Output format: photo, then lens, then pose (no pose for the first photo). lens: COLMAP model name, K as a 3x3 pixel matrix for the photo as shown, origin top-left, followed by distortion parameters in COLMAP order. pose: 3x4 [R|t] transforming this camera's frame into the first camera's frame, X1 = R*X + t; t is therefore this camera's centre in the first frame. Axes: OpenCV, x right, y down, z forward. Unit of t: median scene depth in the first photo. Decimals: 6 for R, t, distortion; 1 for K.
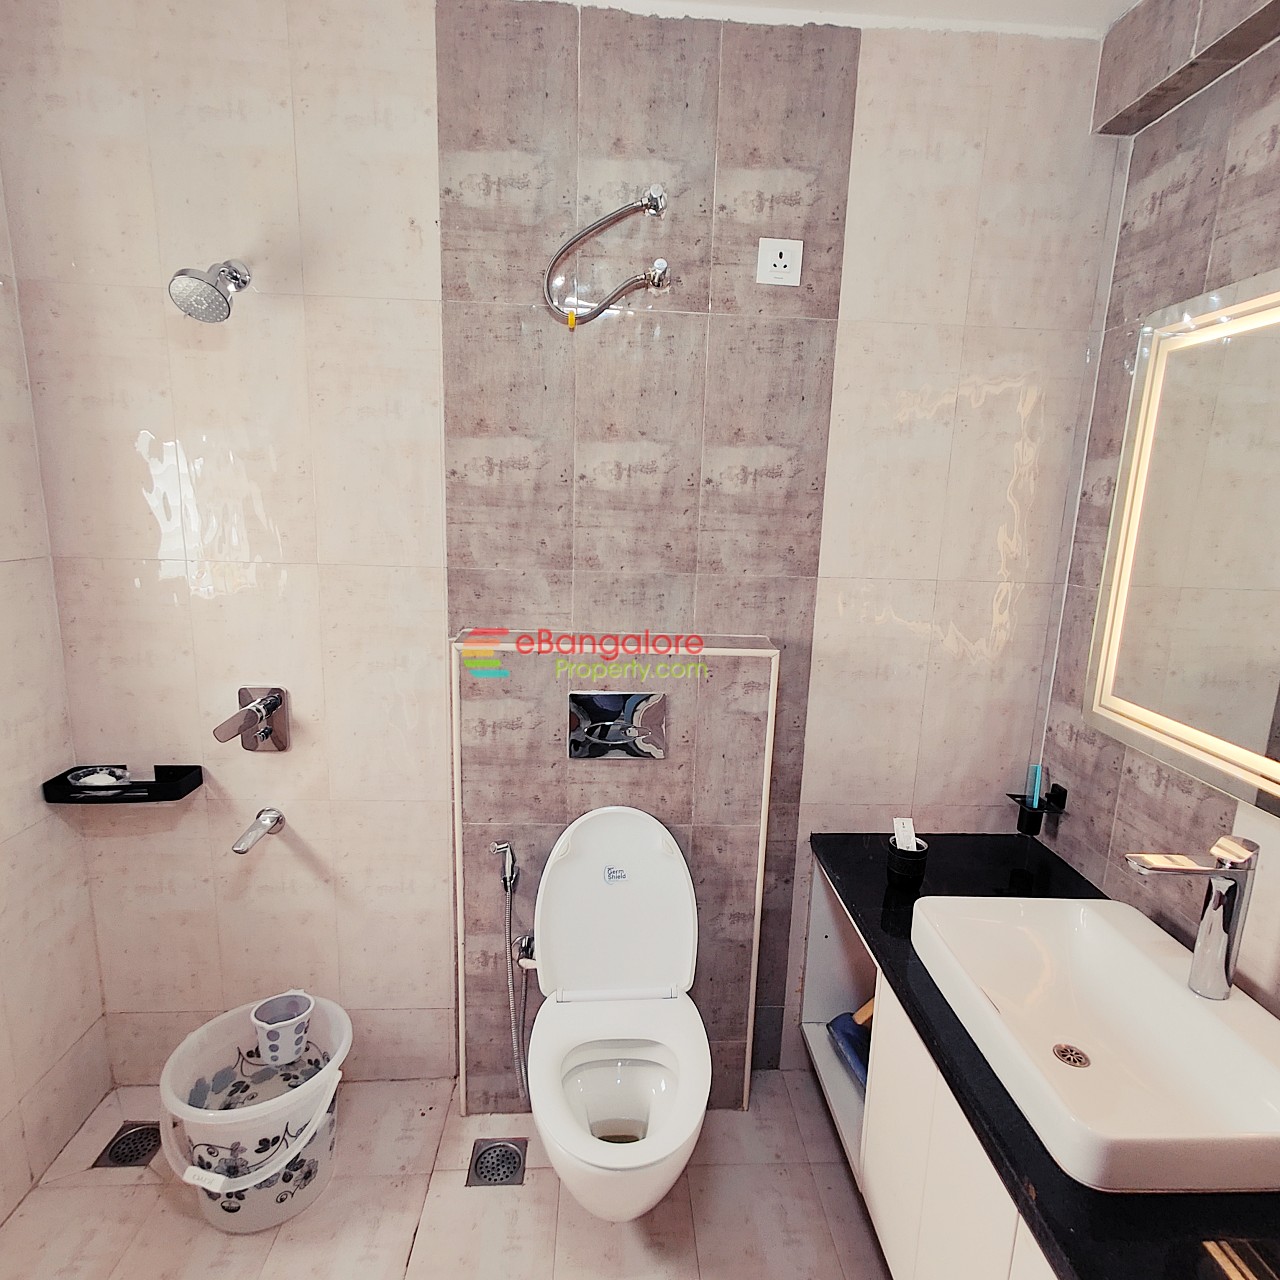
lens RADIAL K [[735.7, 0, 647.5], [0, 735.7, 636.4], [0, 0, 1]] dist [-0.003820, 0.015486]
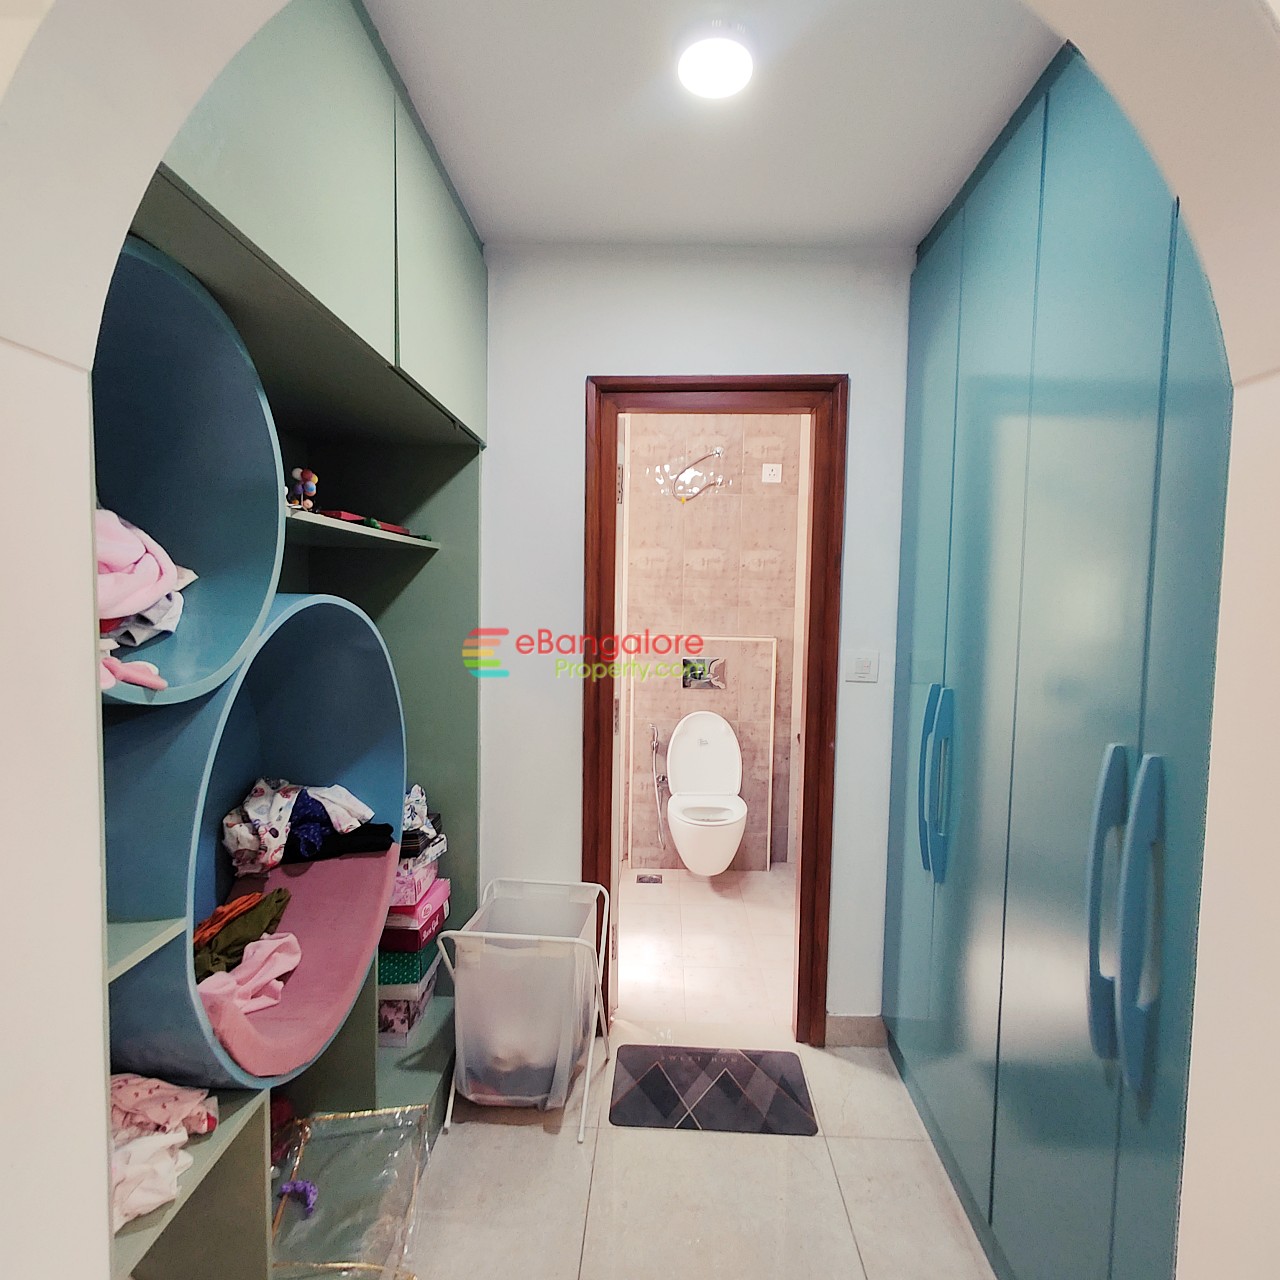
lens RADIAL K [[754.5, 0, 633.0], [0, 754.5, 636.5], [0, 0, 1]] dist [0.009359, 0.002278]
pose [[0.995291, -0.009596, -0.096453, -0.032254], [-0.003339, 0.991103, -0.133055, 0.311846], [0.096872, 0.132751, 0.986404, -1.279533]]
